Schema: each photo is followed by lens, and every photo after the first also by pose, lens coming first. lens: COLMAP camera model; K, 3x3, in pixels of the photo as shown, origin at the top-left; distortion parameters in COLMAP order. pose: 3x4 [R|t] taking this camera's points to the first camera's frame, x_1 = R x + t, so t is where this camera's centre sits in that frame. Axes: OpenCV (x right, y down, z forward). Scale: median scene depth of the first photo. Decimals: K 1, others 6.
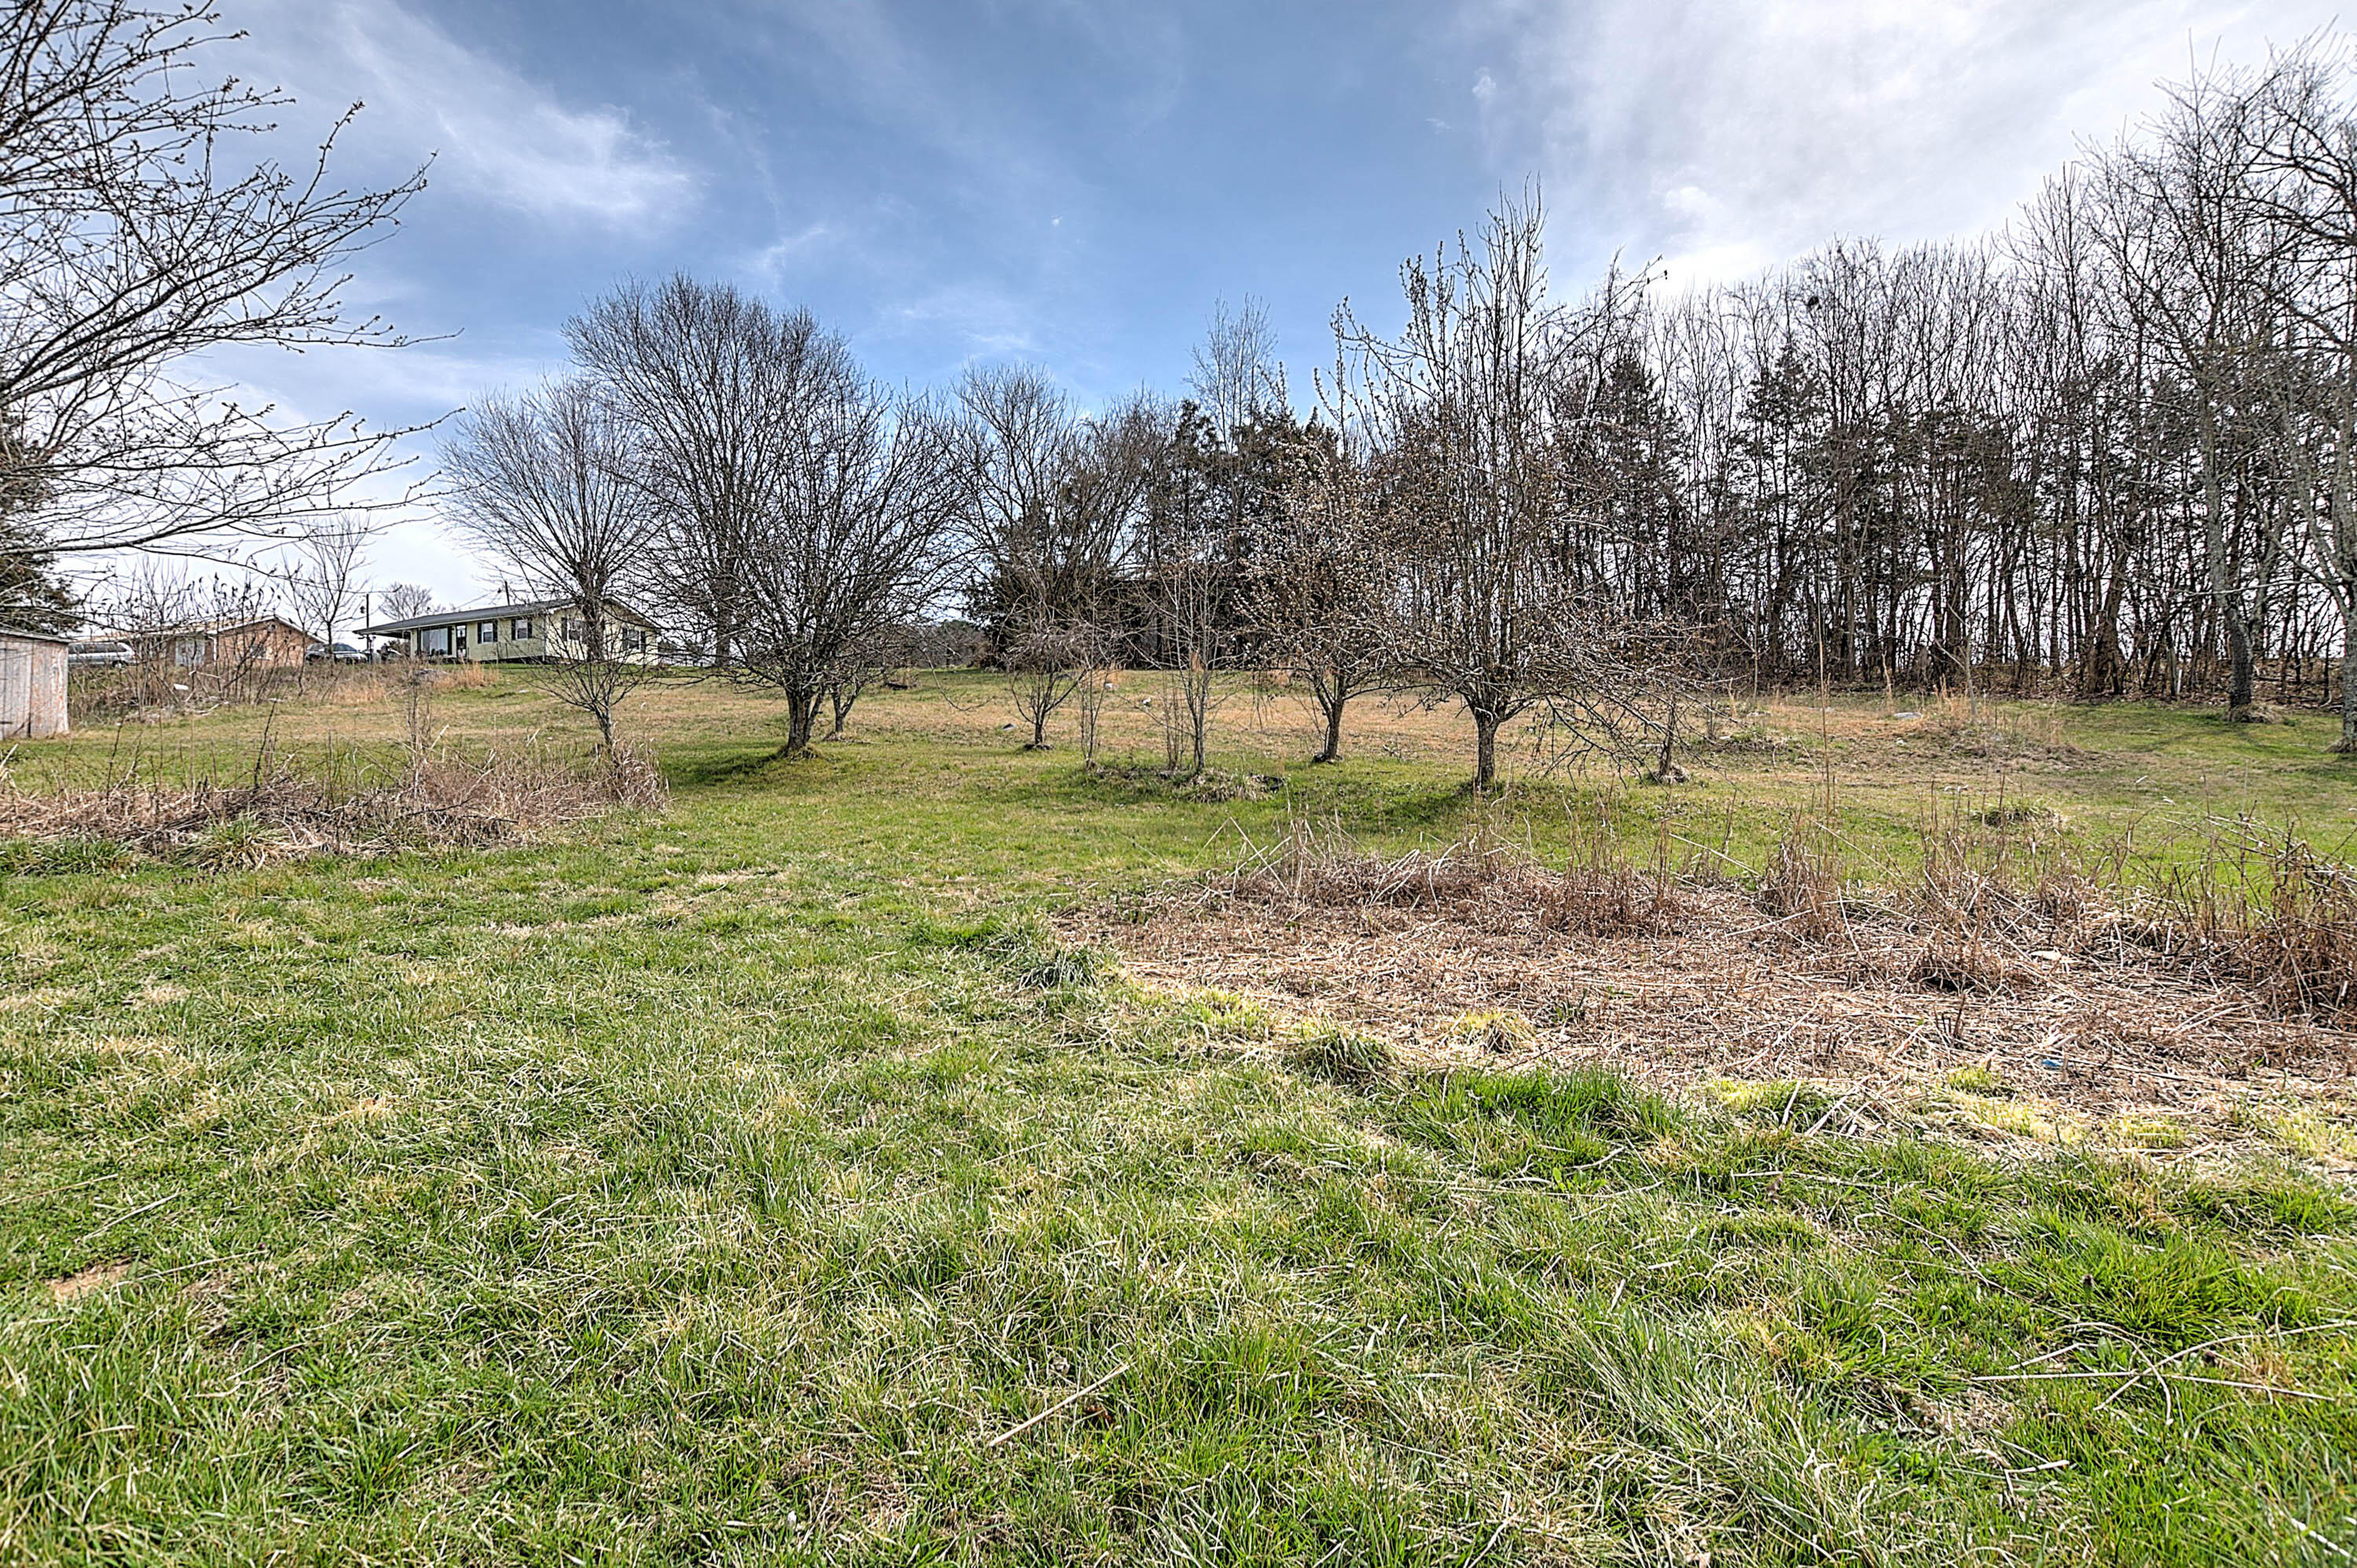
lens RADIAL K [[1122.3, 0, 1177.9], [0, 1122.3, 792.9], [0, 0, 1]] dist [-0.017438, 0.000169]
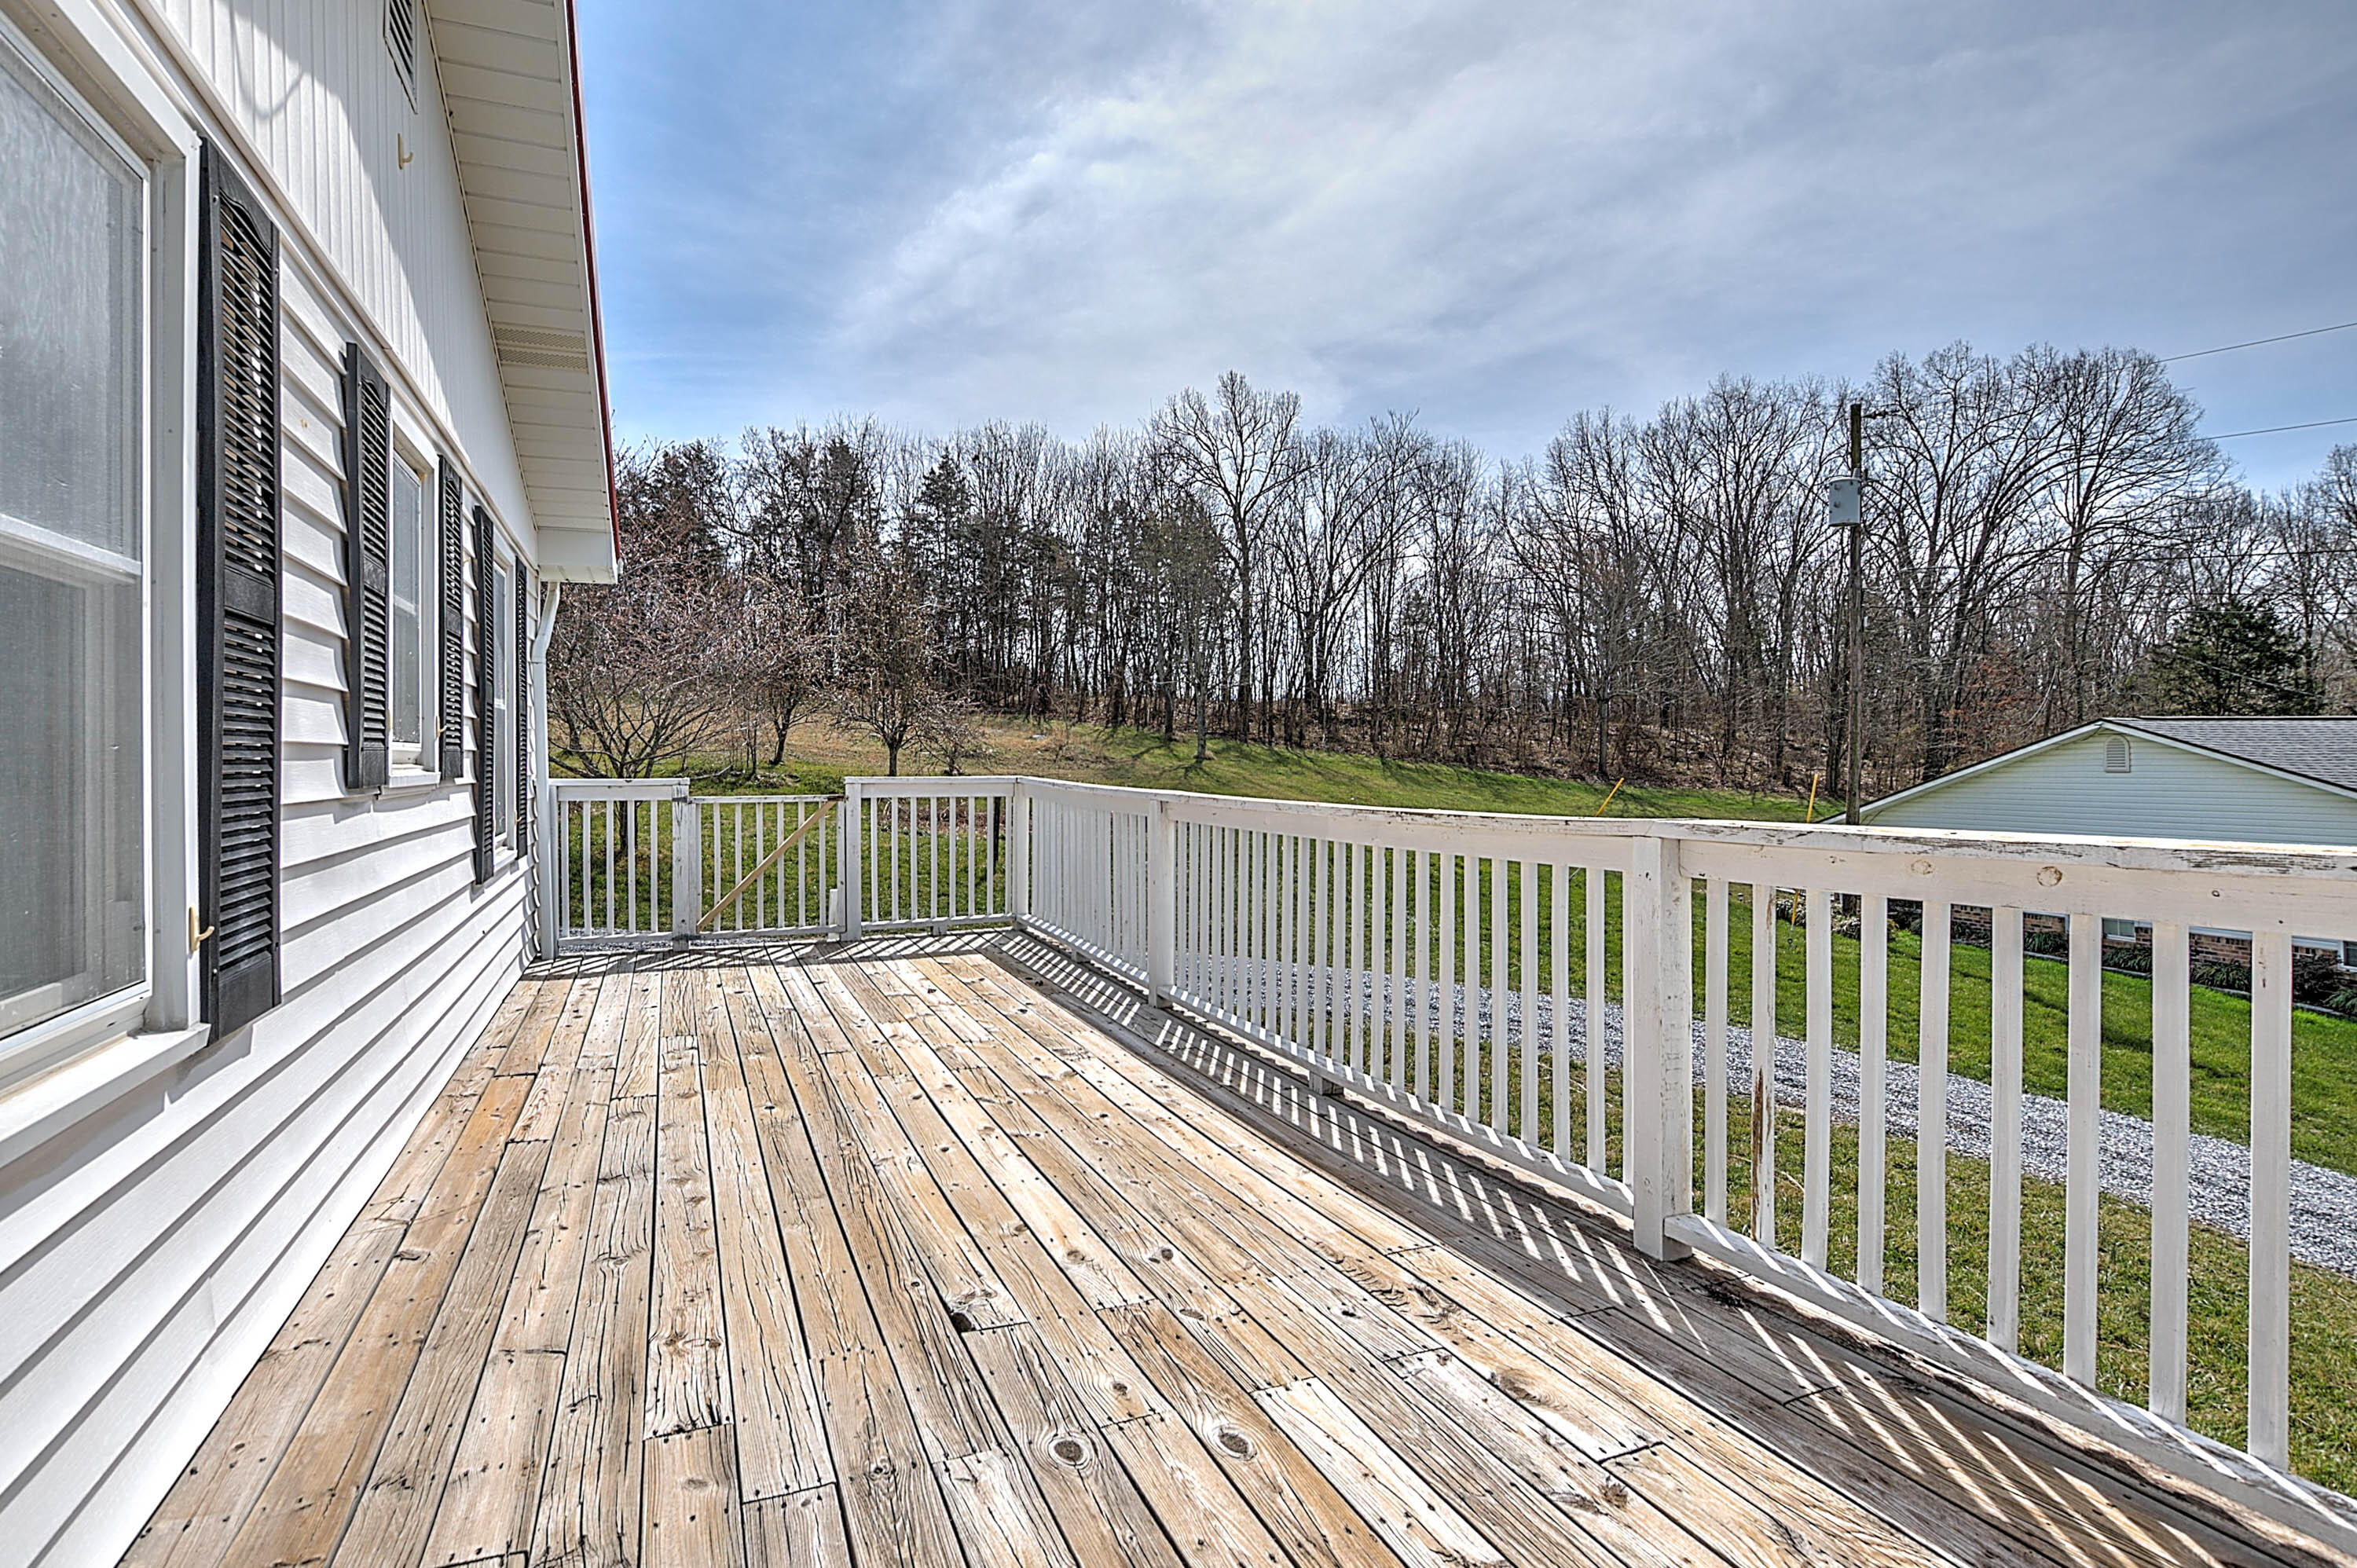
lens RADIAL K [[1118.0, 0, 1178.5], [0, 1118.0, 784.0], [0, 0, 1]] dist [-0.014906, 0.001822]
pose [[0.737541, -0.023089, 0.674907, -0.246743], [0.006037, 0.999601, 0.027599, -0.015122], [-0.675275, -0.016281, 0.737386, -0.314366]]
